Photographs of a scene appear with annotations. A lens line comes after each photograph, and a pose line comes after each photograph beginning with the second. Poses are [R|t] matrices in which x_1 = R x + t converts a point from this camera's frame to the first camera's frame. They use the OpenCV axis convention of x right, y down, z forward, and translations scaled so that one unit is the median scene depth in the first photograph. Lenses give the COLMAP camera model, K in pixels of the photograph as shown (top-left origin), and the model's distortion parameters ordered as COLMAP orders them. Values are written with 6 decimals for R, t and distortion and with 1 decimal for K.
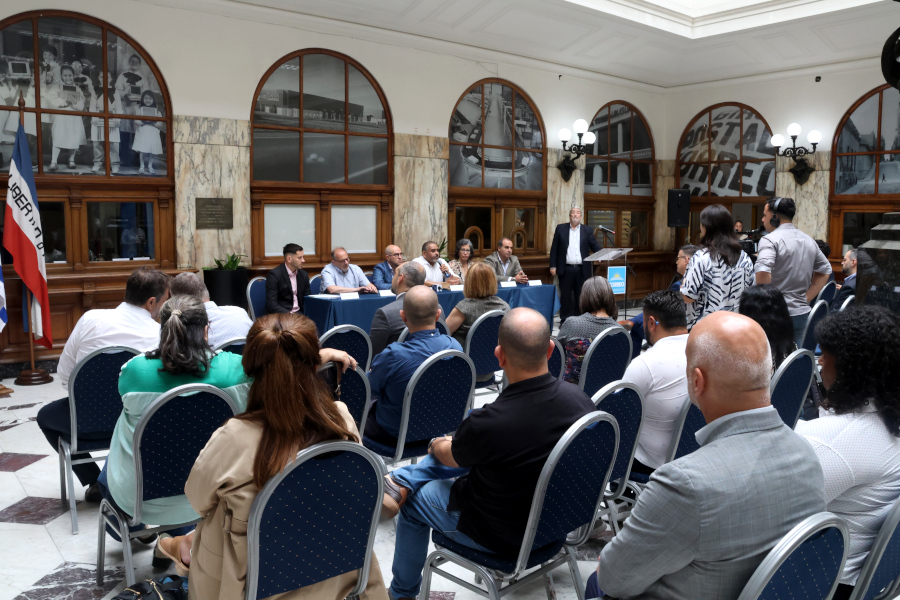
lens RADIAL K [[746.9, 0, 450.0], [0, 746.9, 300.0], [0, 0, 1]] dist [-0.147800, 0.114076]
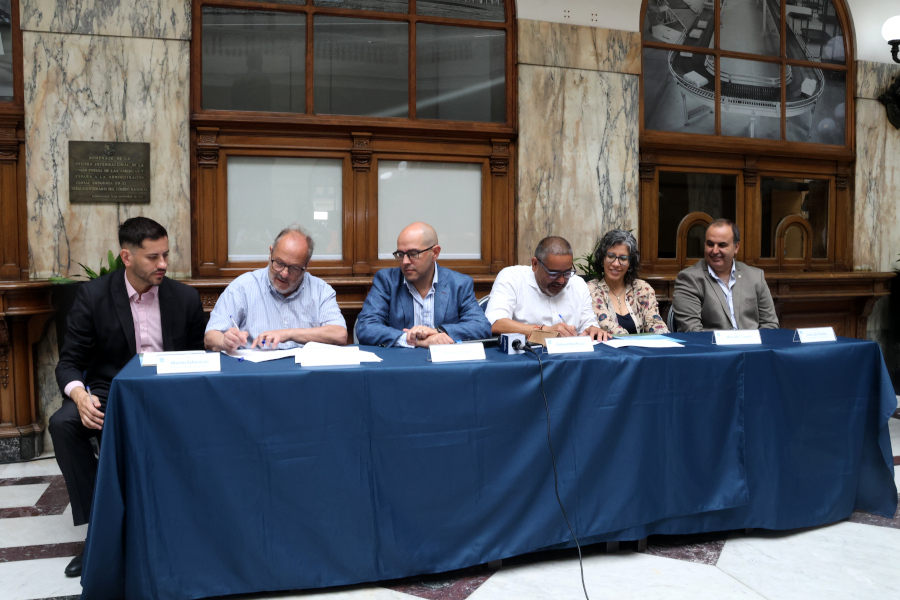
lens RADIAL K [[746.9, 0, 450.0], [0, 746.9, 300.0], [0, 0, 1]] dist [-0.147800, 0.114076]
pose [[0.928833, 0.021052, -0.369901, 0.066970], [-0.034761, 0.998932, -0.030433, -0.019923], [0.368865, 0.041125, 0.928573, 0.525283]]
